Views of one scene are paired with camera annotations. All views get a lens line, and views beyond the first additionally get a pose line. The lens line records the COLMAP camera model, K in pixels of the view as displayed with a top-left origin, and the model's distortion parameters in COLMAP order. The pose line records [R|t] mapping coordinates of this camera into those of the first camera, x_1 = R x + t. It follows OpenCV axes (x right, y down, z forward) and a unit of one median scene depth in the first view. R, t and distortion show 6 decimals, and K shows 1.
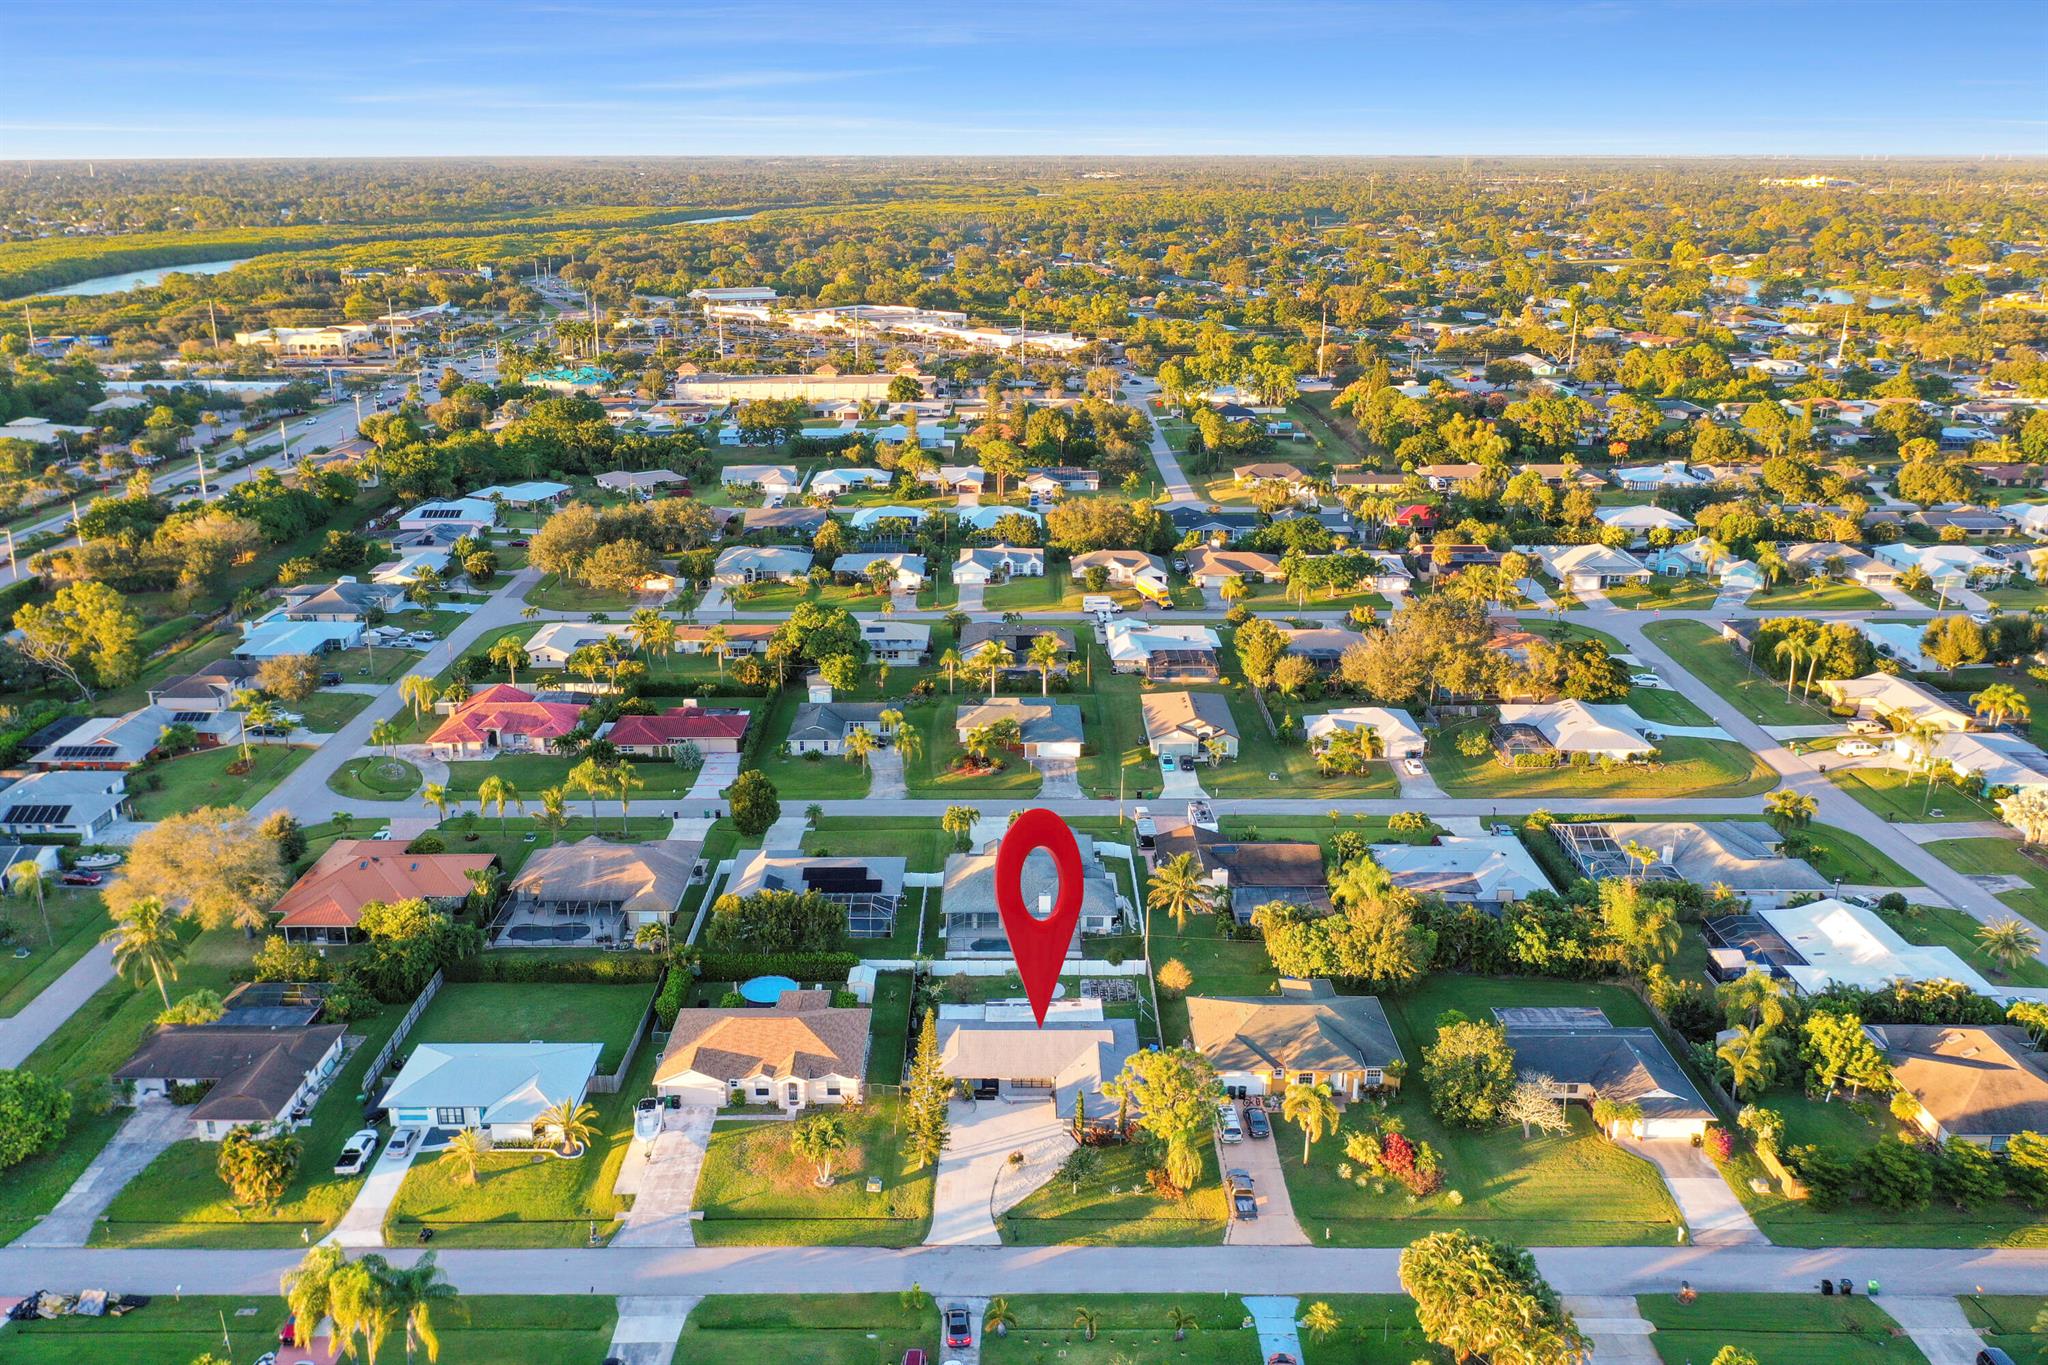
lens RADIAL K [[1608.7, 0, 1013.2], [0, 1608.7, 687.8], [0, 0, 1]] dist [0.006271, 0.000571]
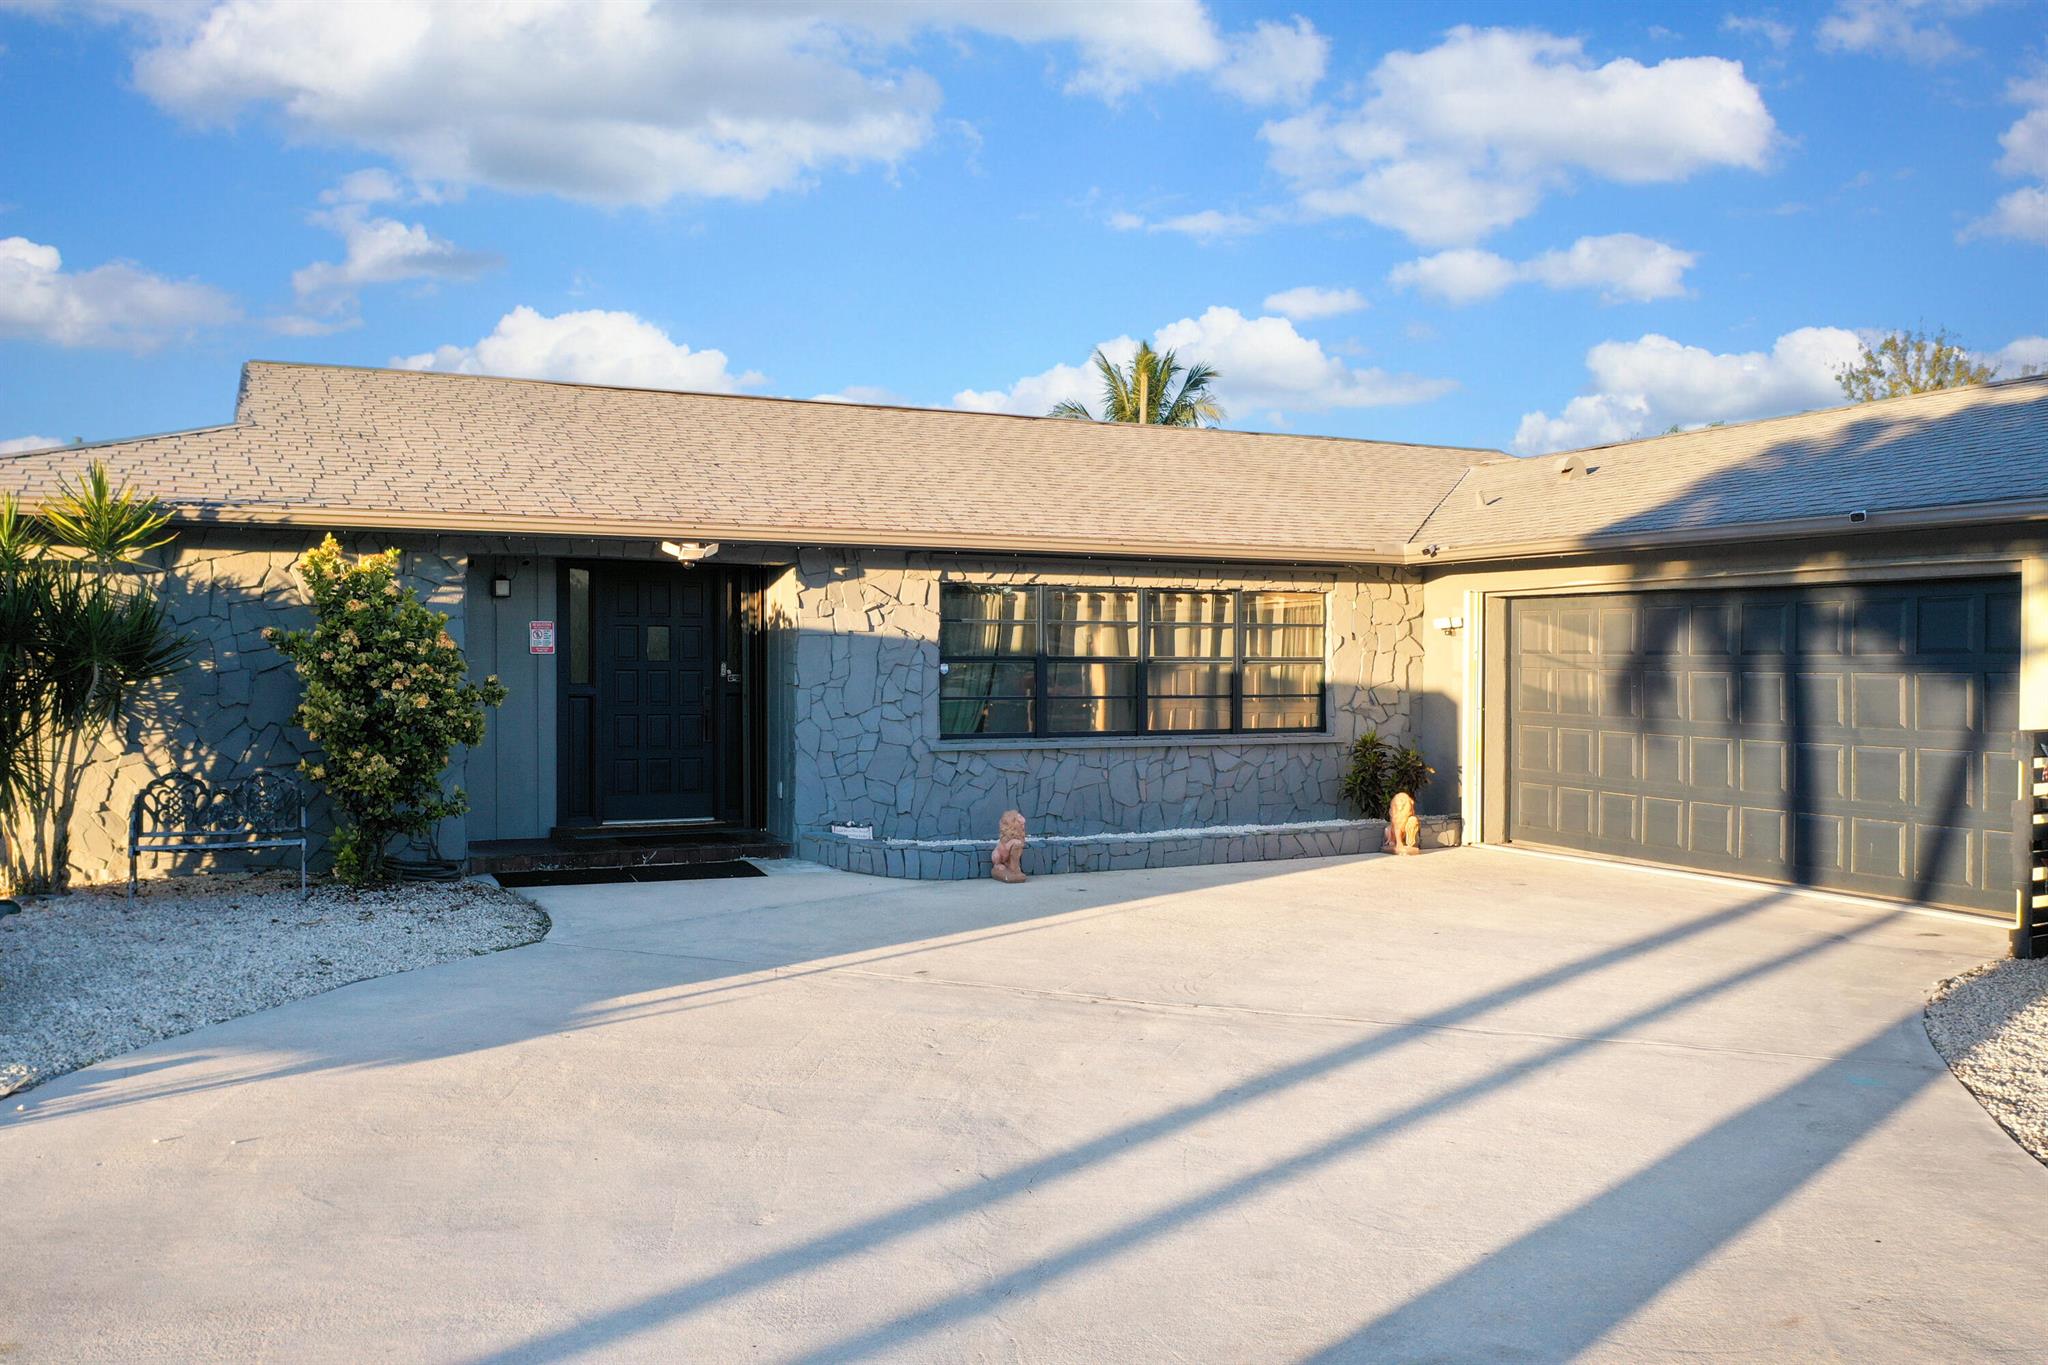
lens RADIAL K [[1608.7, 0, 1013.2], [0, 1608.7, 687.8], [0, 0, 1]] dist [0.006271, 0.000571]
pose [[0.909752, 0.004343, 0.415130, -0.032971], [0.125545, 0.950249, -0.285072, 0.277032], [-0.395715, 0.311462, 0.863945, 0.946877]]
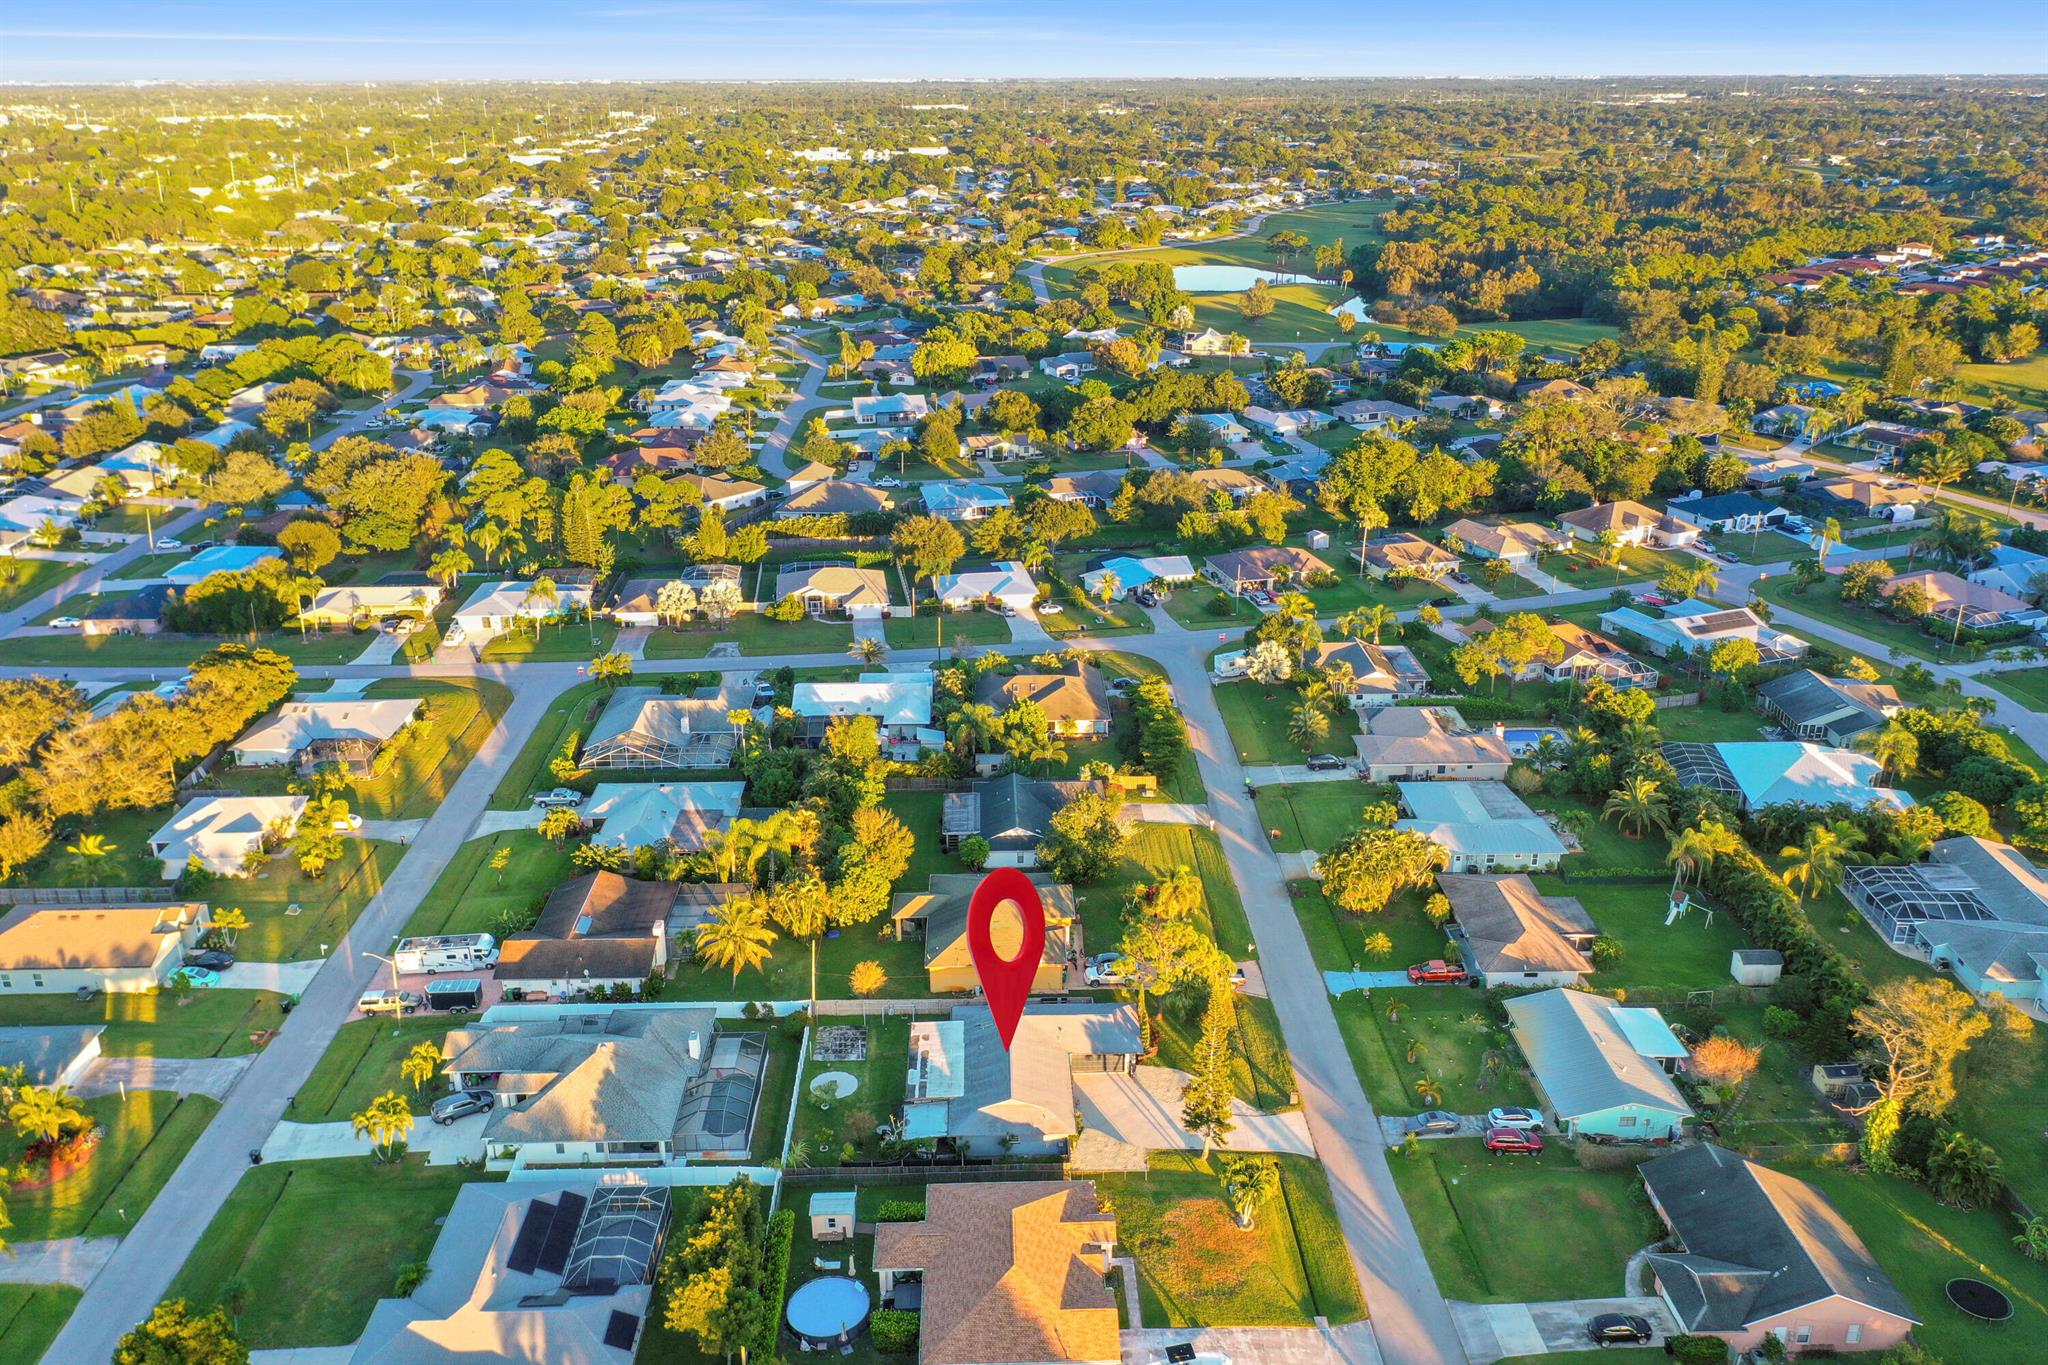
lens RADIAL K [[1608.7, 0, 1013.2], [0, 1608.7, 687.8], [0, 0, 1]] dist [0.006271, 0.000571]
pose [[-0.032898, -0.355868, 0.933957, -0.811160], [0.314627, 0.883266, 0.347635, -0.302872], [-0.948645, 0.305285, 0.082908, 0.903163]]
